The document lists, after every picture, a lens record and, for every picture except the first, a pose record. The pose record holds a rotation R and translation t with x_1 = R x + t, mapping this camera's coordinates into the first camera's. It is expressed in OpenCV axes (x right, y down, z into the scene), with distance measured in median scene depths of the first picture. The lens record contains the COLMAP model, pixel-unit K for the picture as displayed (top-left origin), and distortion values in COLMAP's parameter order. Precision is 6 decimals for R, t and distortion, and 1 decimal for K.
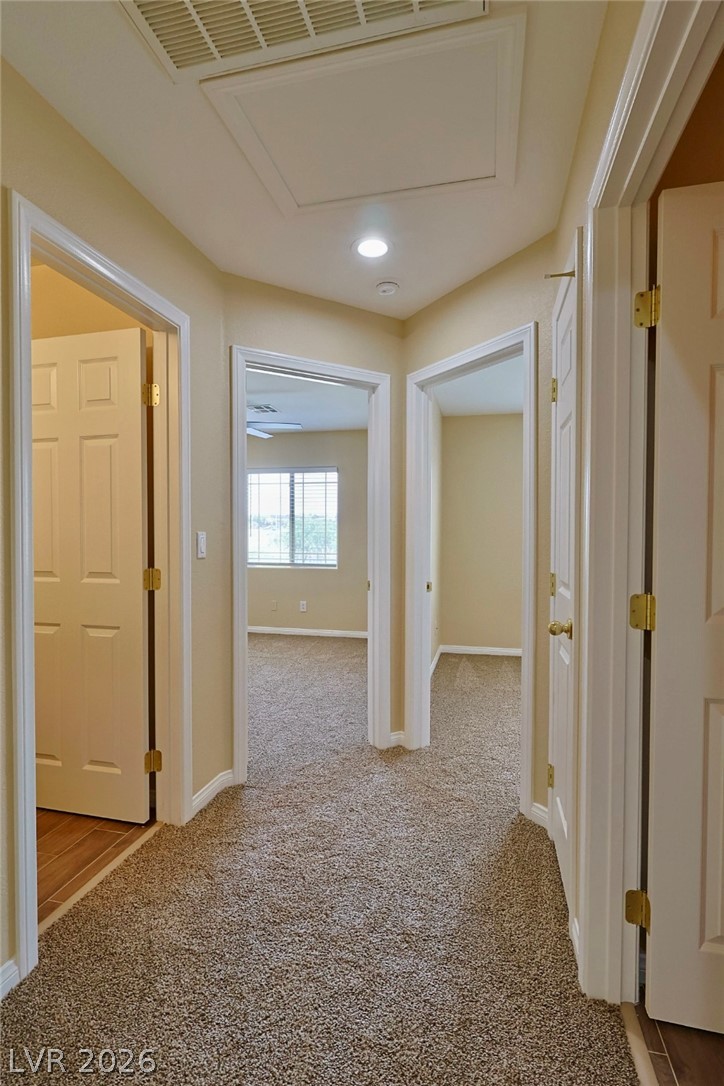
lens RADIAL K [[531.7, 0, 358.9], [0, 531.7, 542.4], [0, 0, 1]] dist [-0.007833, 0.001569]
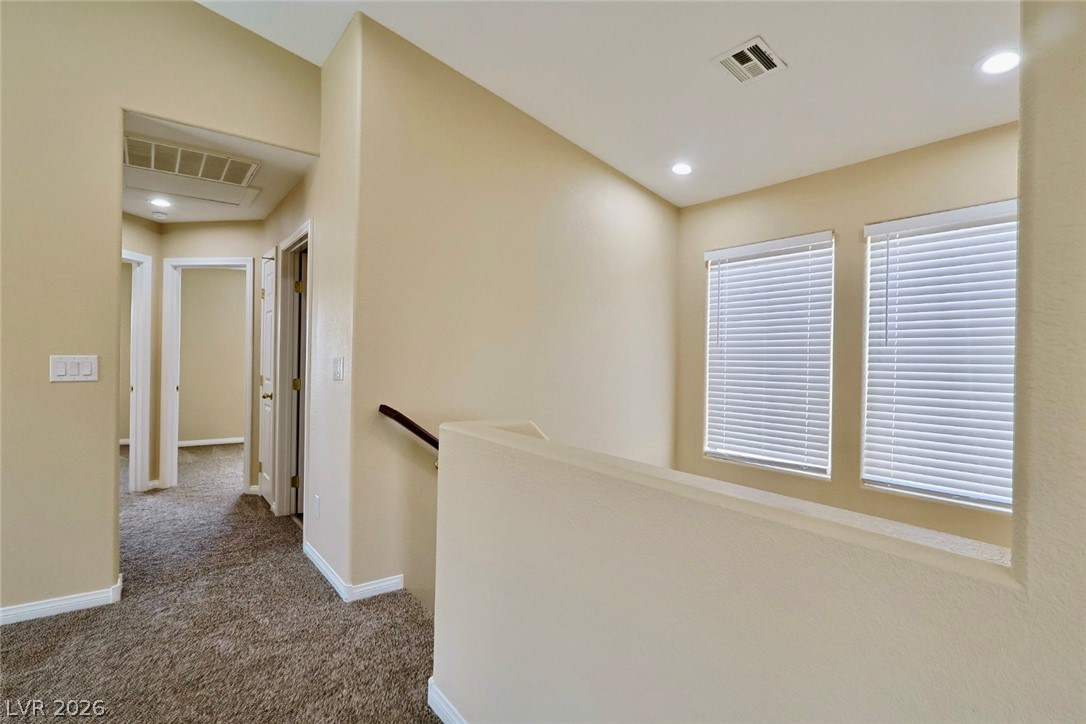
lens RADIAL K [[531.7, 0, 543.3], [0, 531.7, 359.9], [0, 0, 1]] dist [-0.007833, 0.001569]
pose [[0.637267, 0.004881, 0.770628, -0.662021], [-0.003630, 0.999988, -0.003332, -0.004070], [-0.770635, -0.000674, 0.637277, -1.471669]]
